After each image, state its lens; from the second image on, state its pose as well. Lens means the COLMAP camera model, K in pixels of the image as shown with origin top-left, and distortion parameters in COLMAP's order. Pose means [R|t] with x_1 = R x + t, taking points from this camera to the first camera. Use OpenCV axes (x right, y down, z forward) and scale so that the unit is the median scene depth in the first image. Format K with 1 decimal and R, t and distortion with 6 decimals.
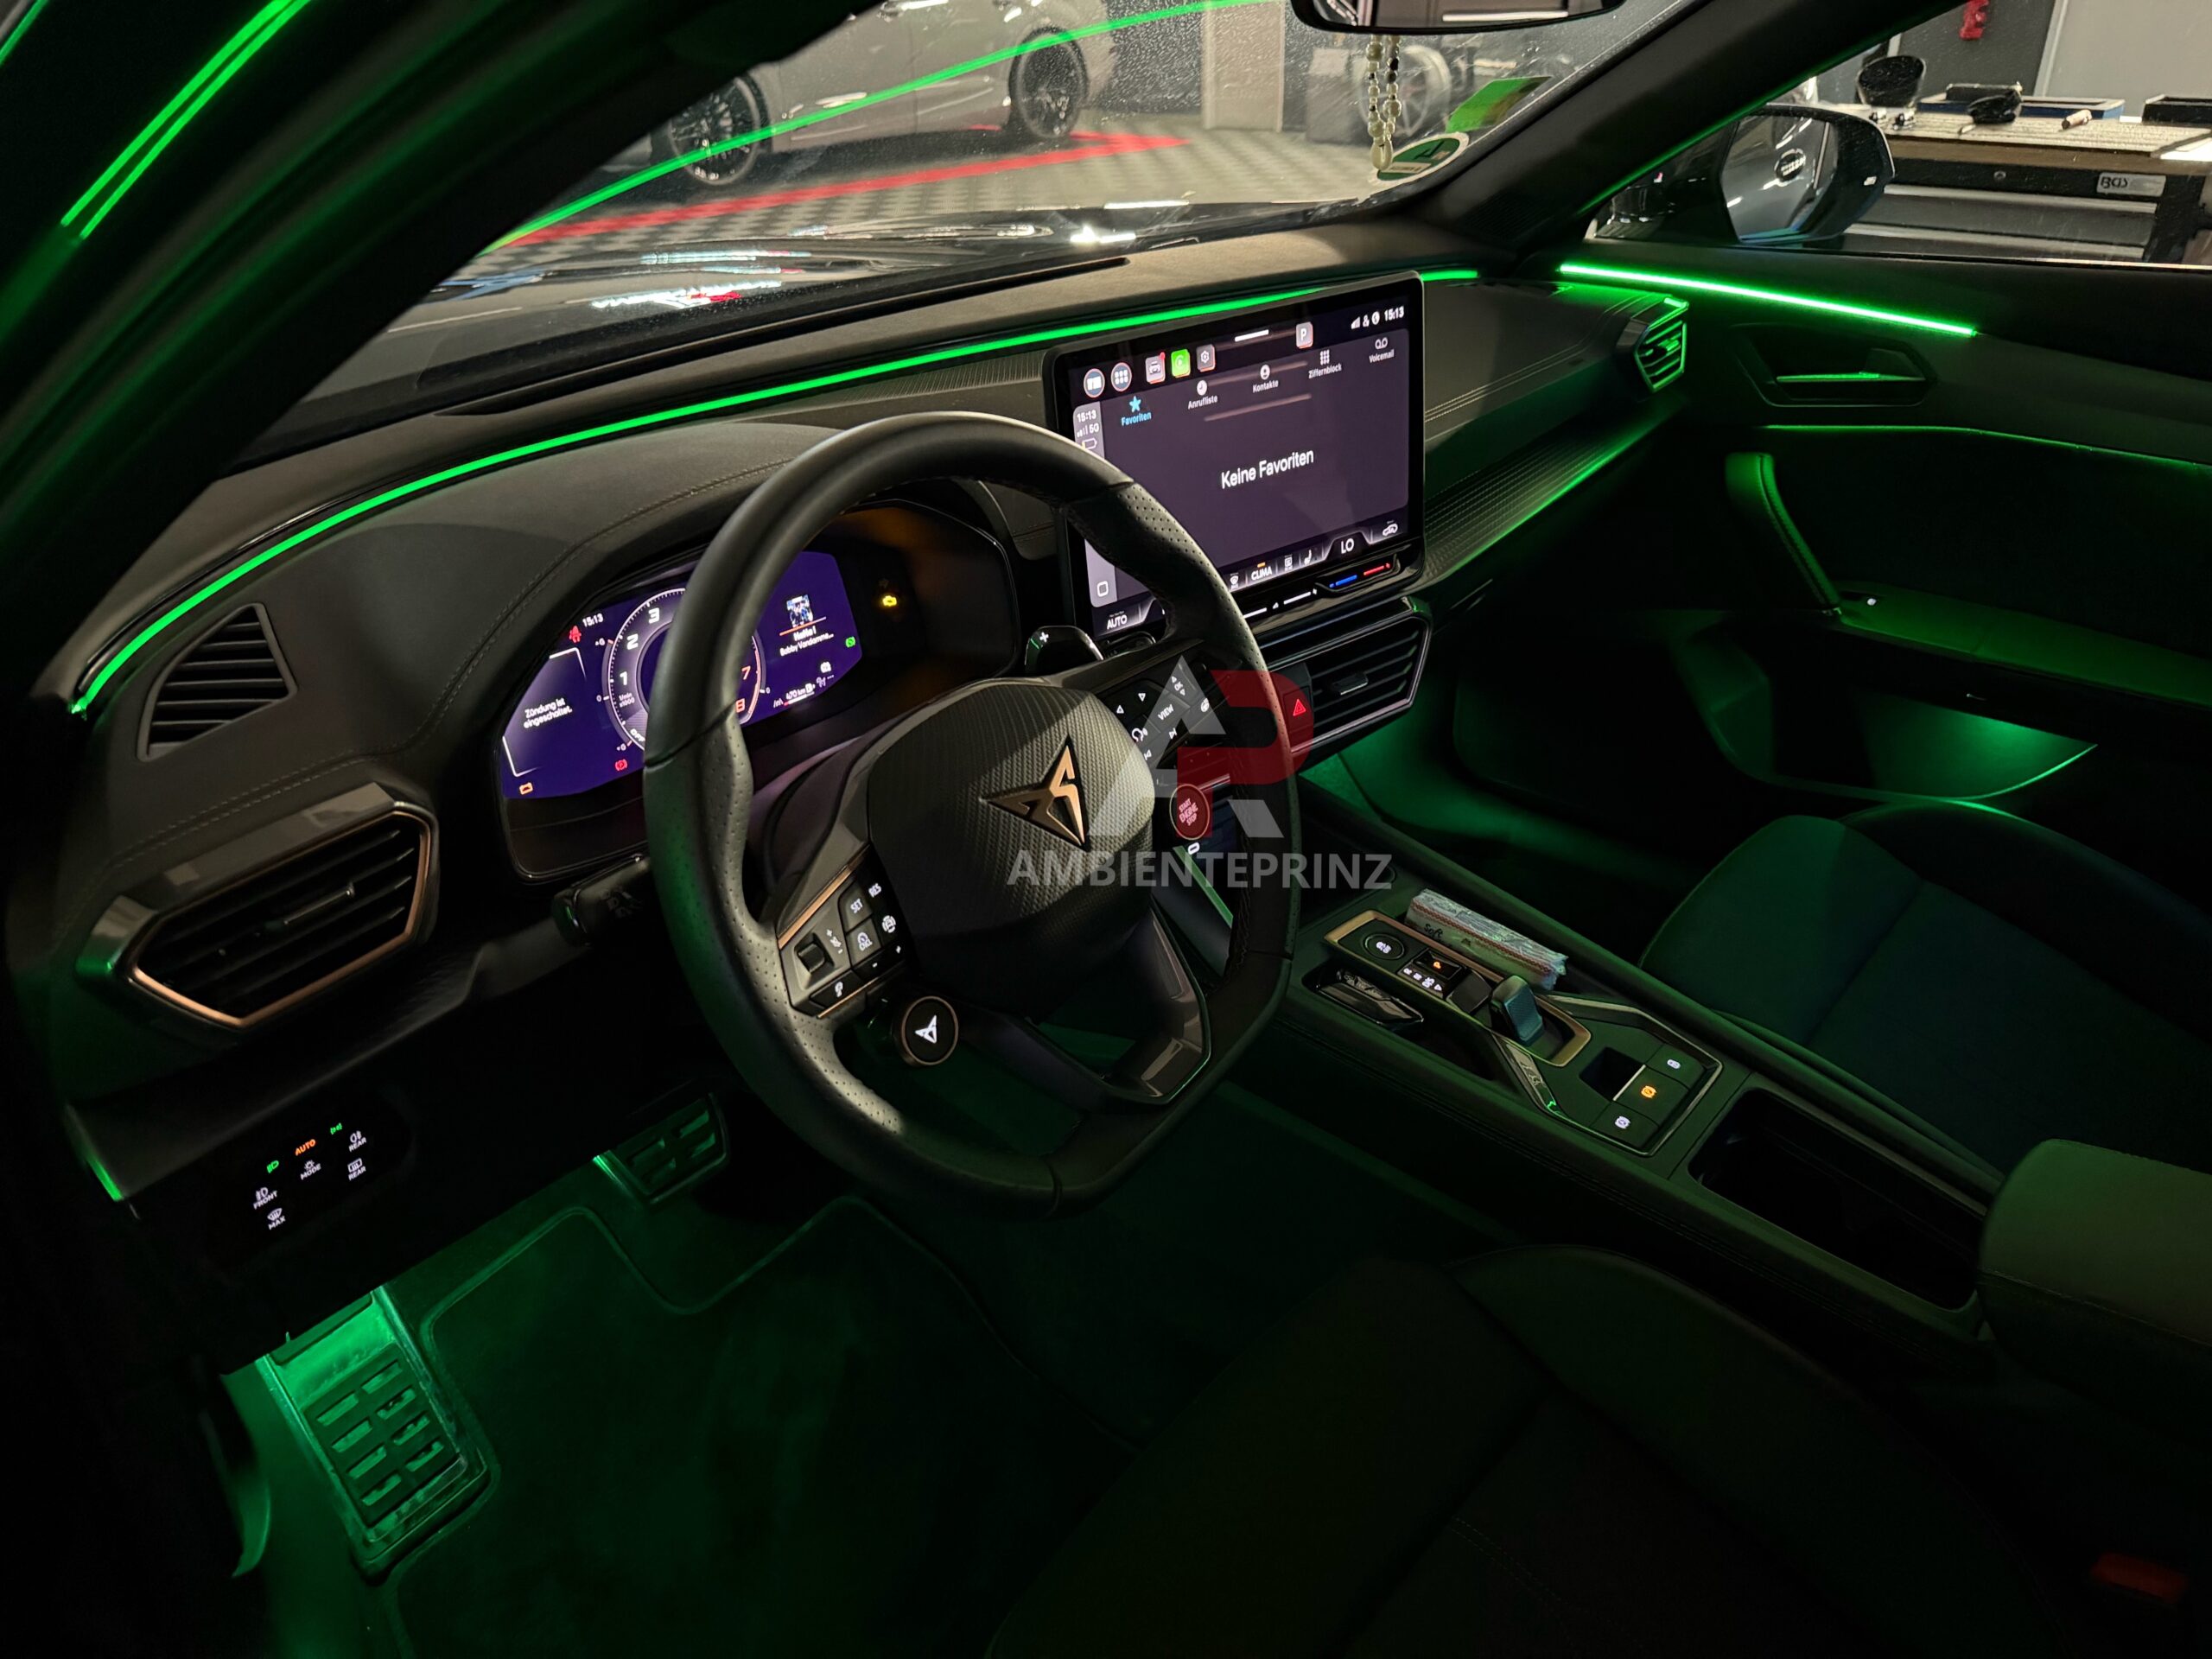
lens RADIAL K [[1673.4, 0, 1108.2], [0, 1673.4, 834.4], [0, 0, 1]] dist [0.032247, -0.050917]
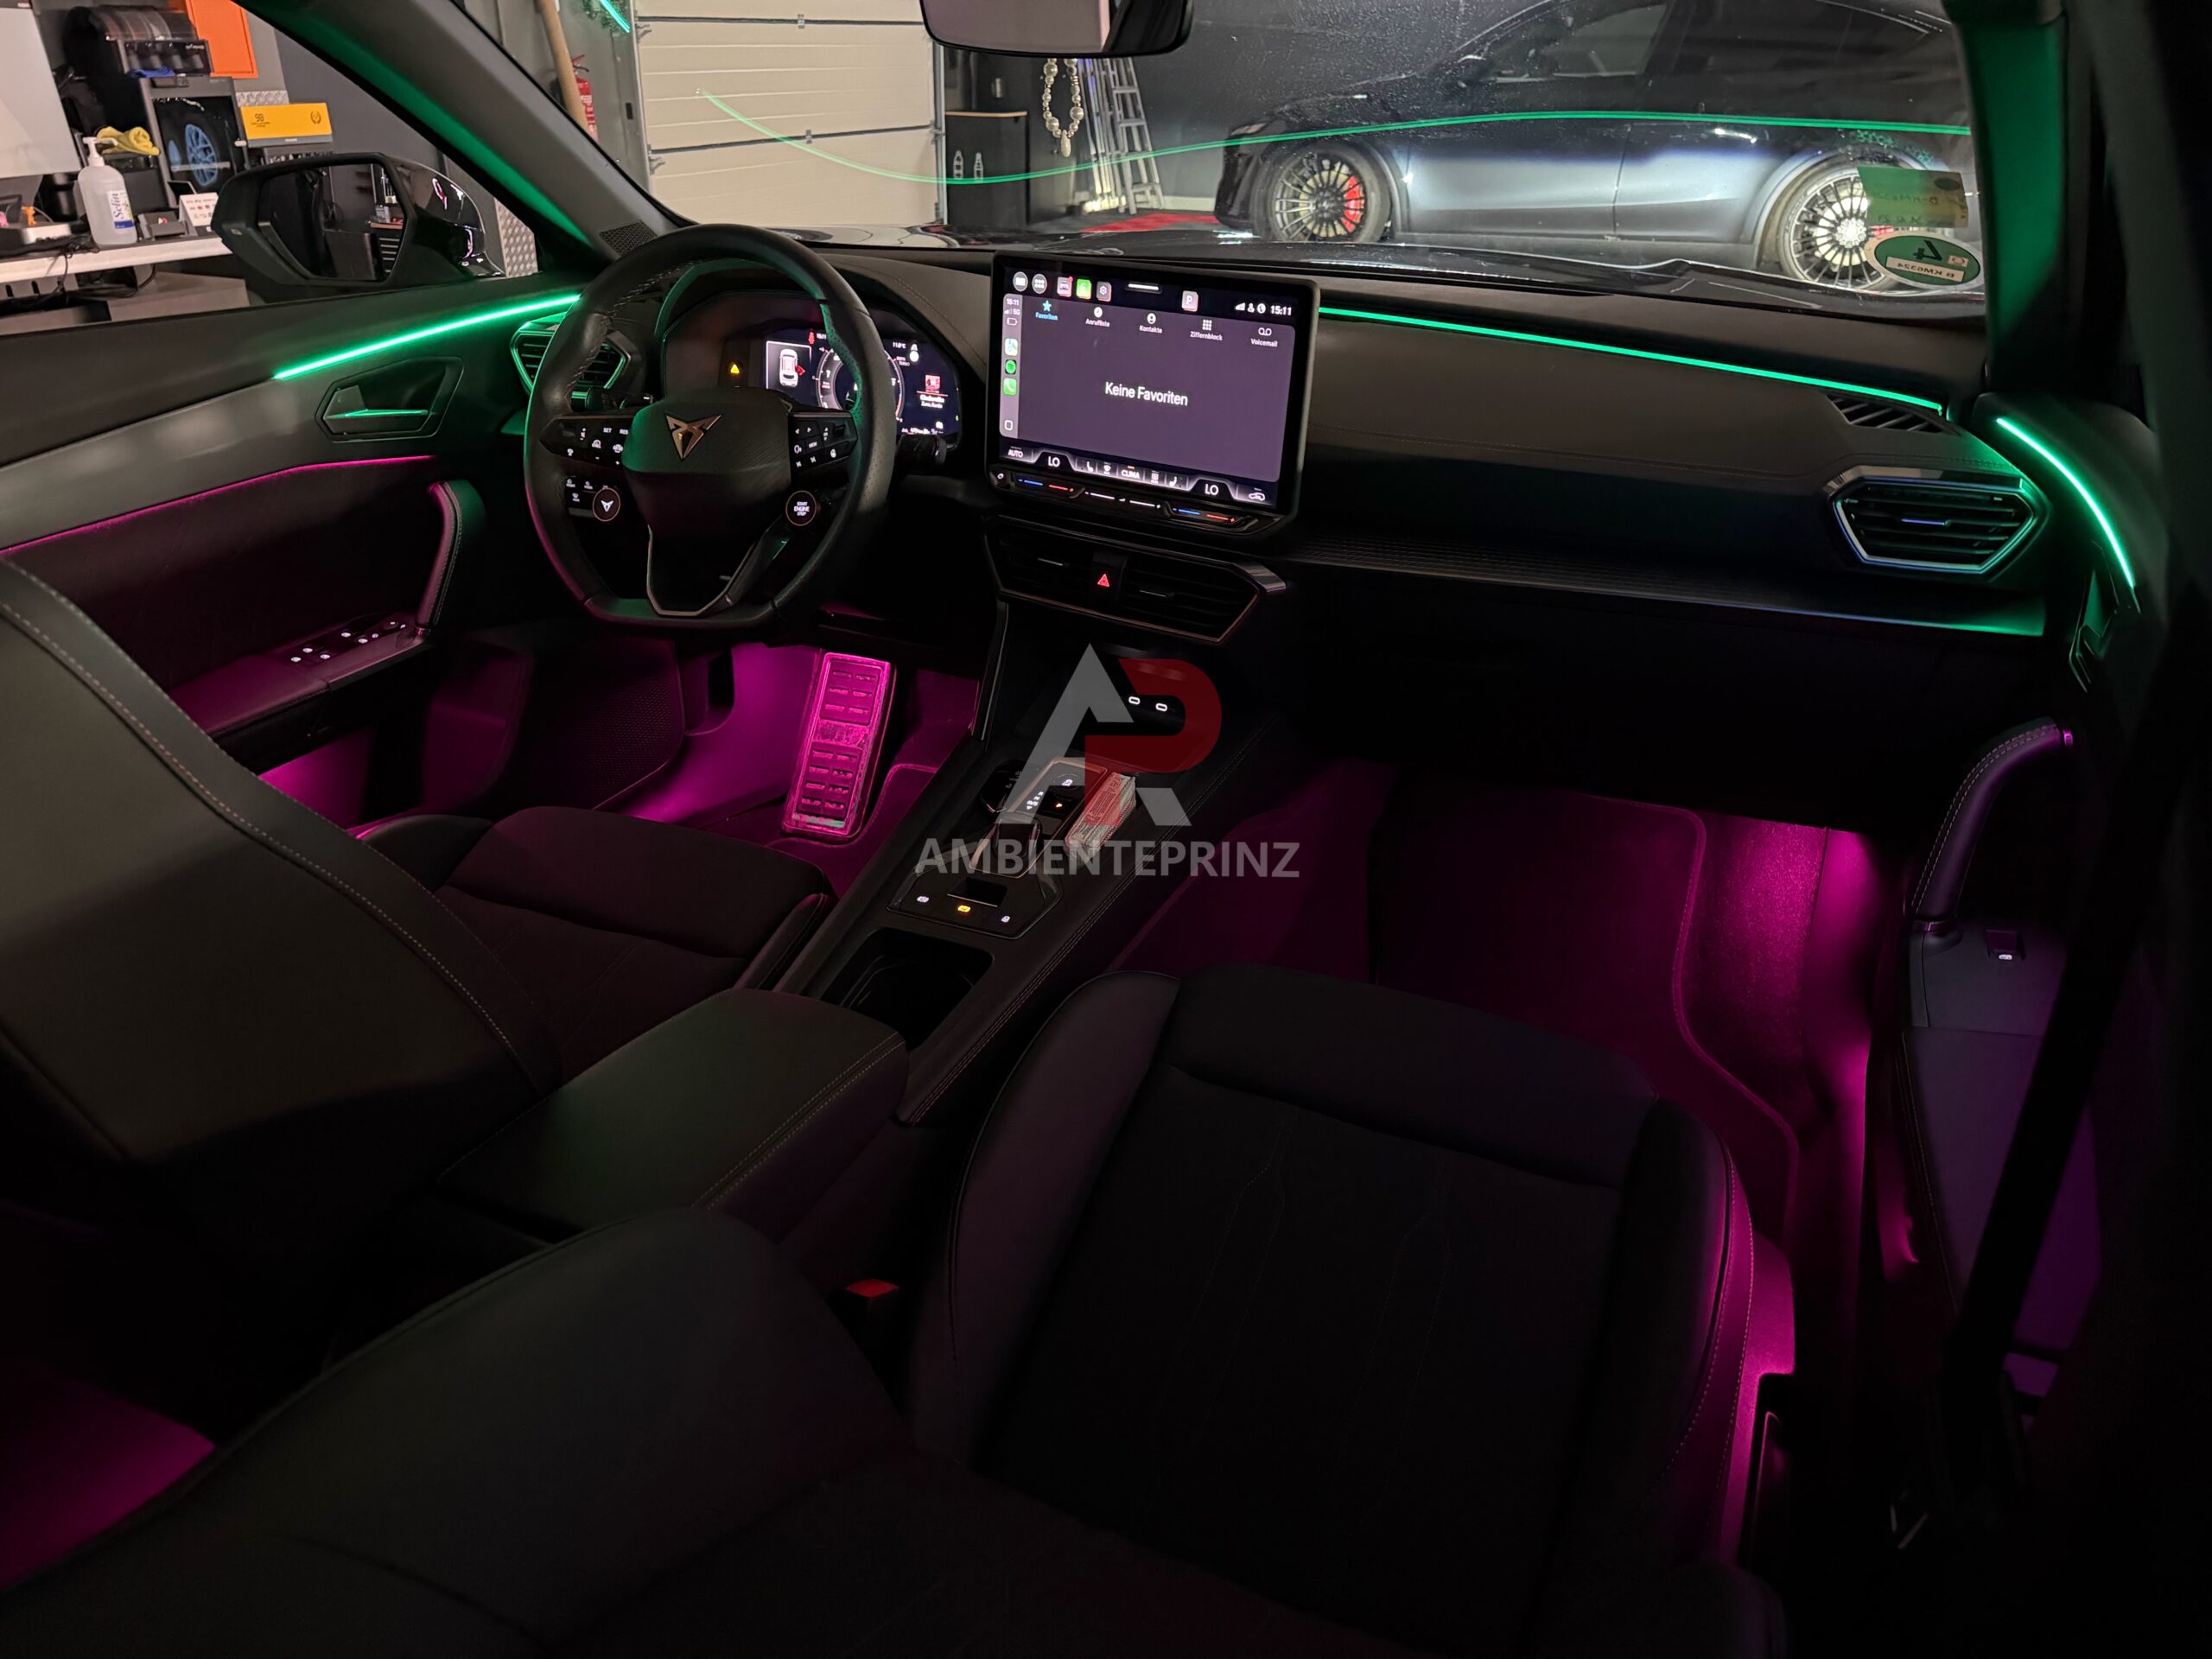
lens RADIAL K [[1546.6, 0, 1096.3], [0, 1546.6, 846.6], [0, 0, 1]] dist [0.009842, -0.021206]
pose [[0.278806, 0.467498, -0.838876, 1.272231], [-0.482895, 0.823296, 0.298322, -0.272452], [0.830108, 0.321915, 0.455292, 0.541193]]
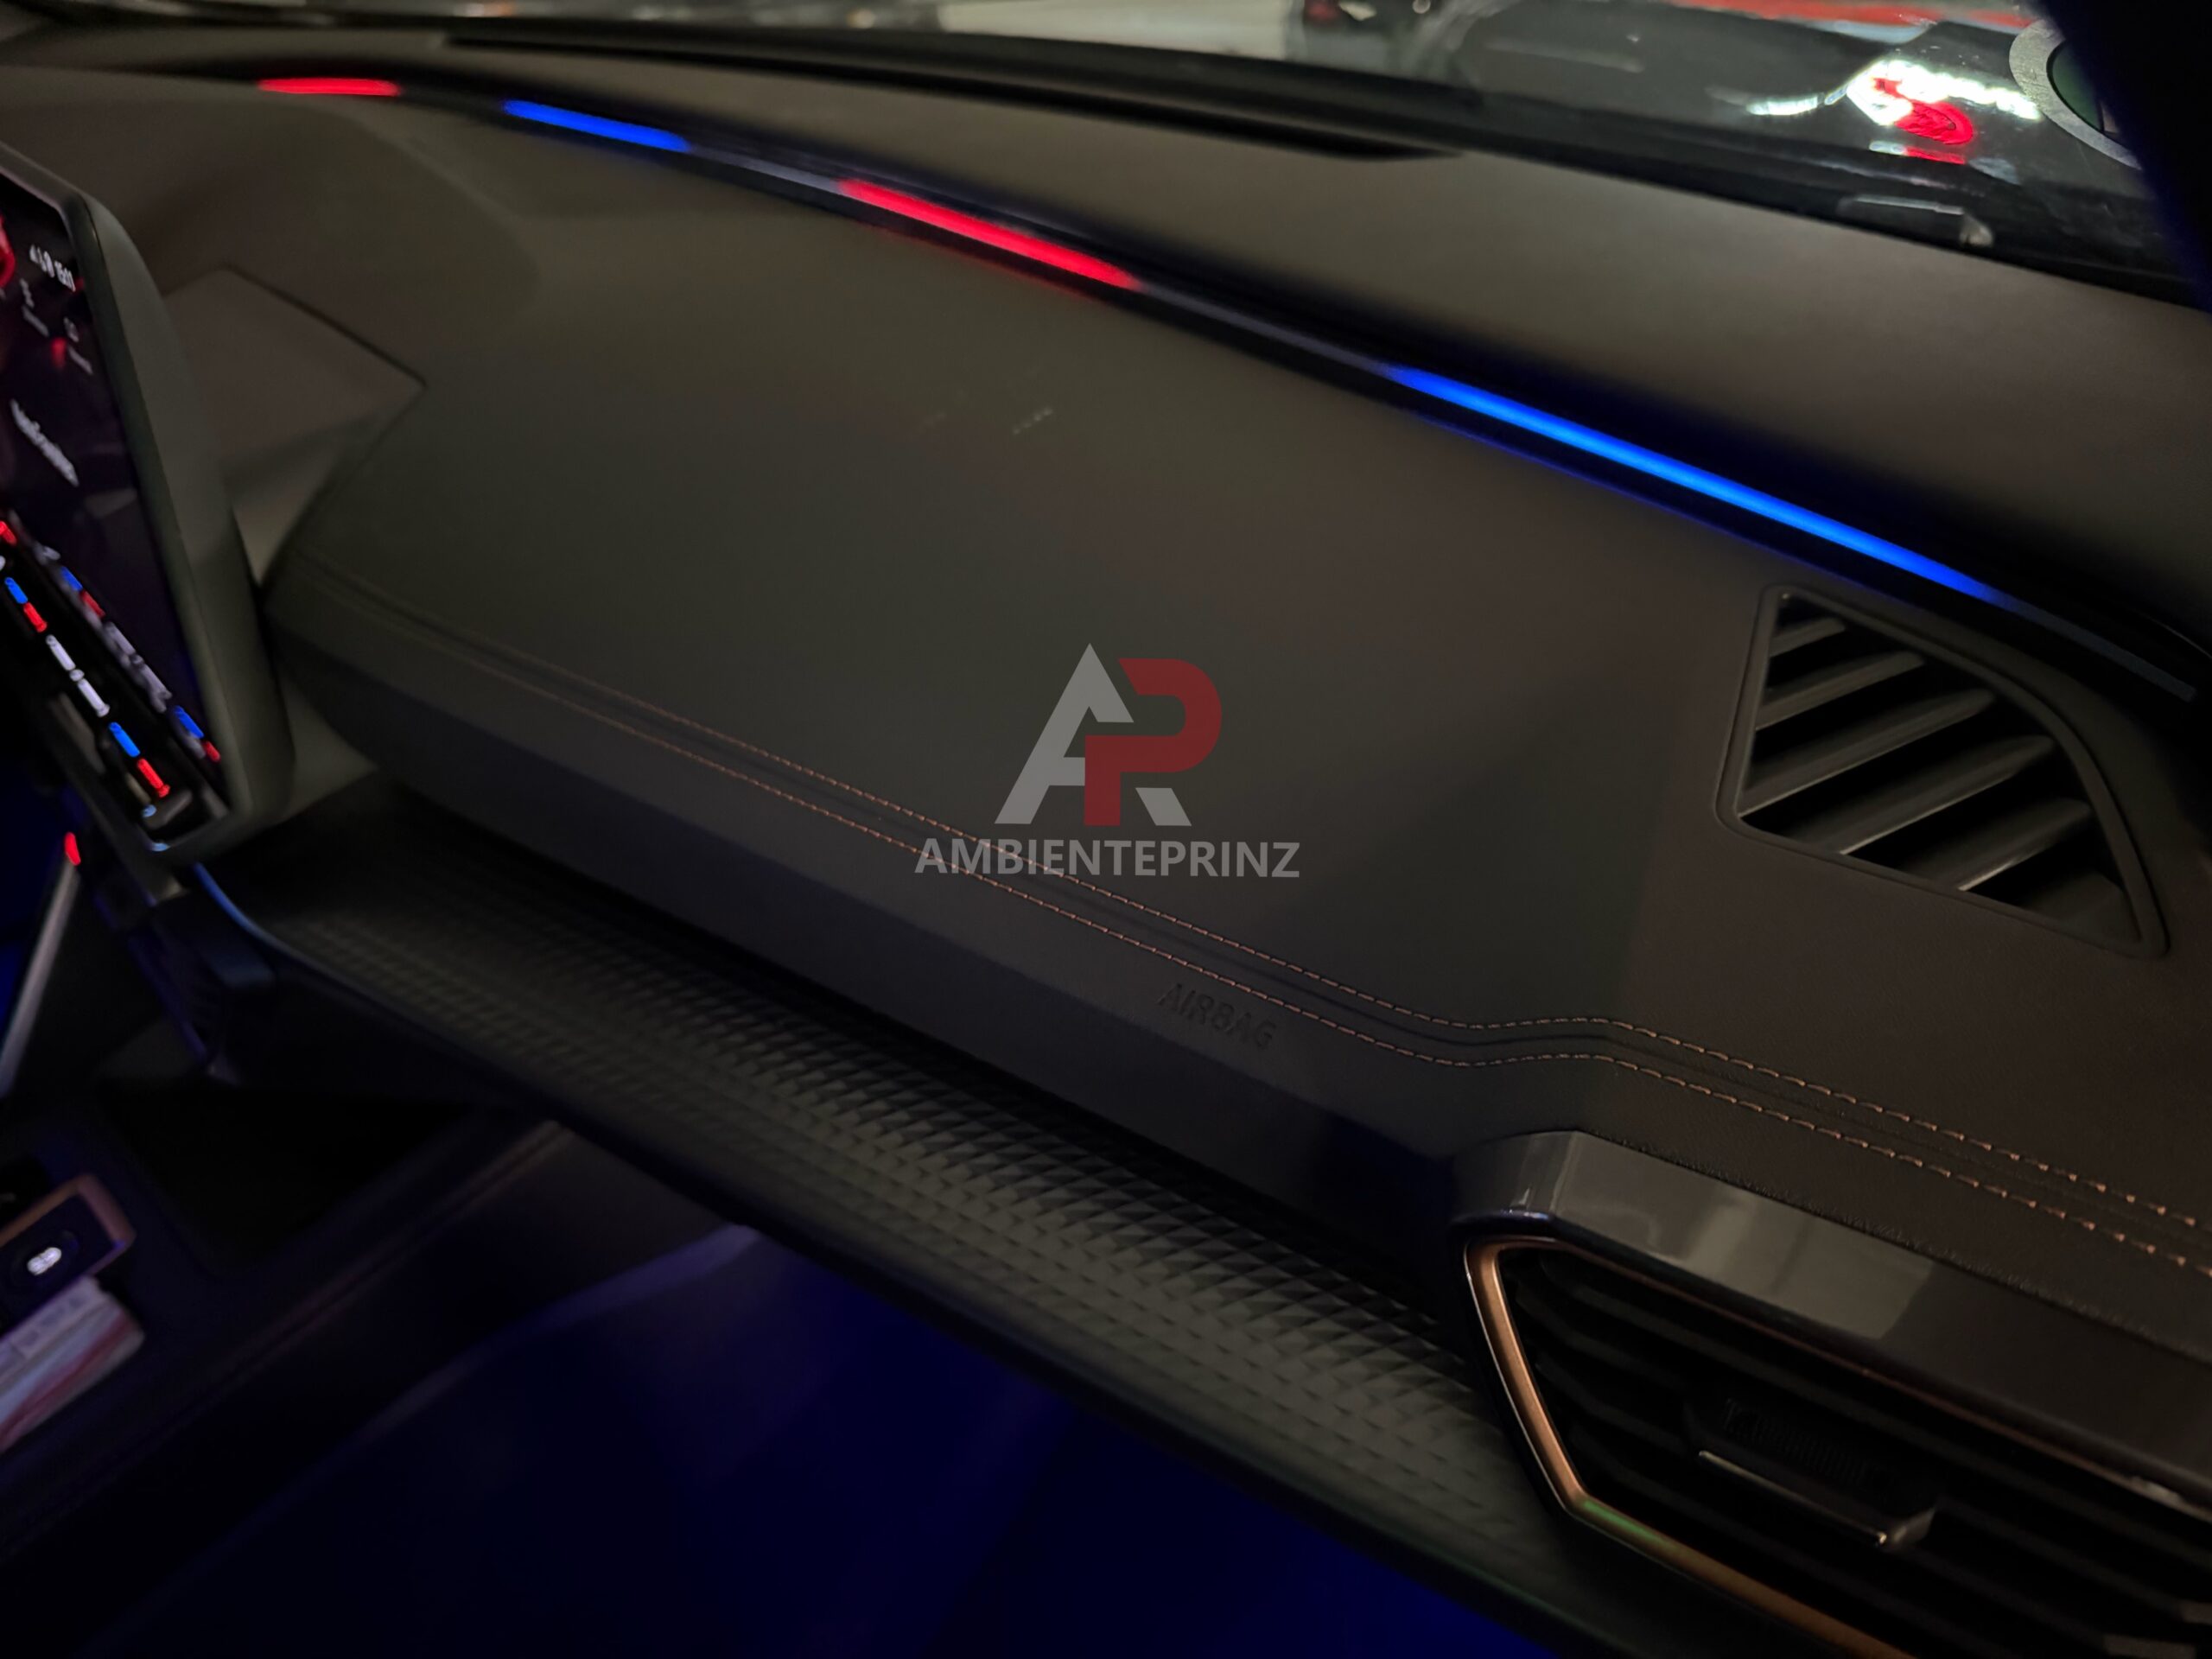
lens RADIAL K [[1546.6, 0, 1137.5], [0, 1546.6, 830.6], [0, 0, 1]] dist [0.009842, -0.021206]
pose [[0.034937, 0.596130, -0.802128, 0.589391], [-0.452398, 0.725108, 0.519186, -0.549827], [0.891132, 0.344742, 0.295021, 1.209126]]
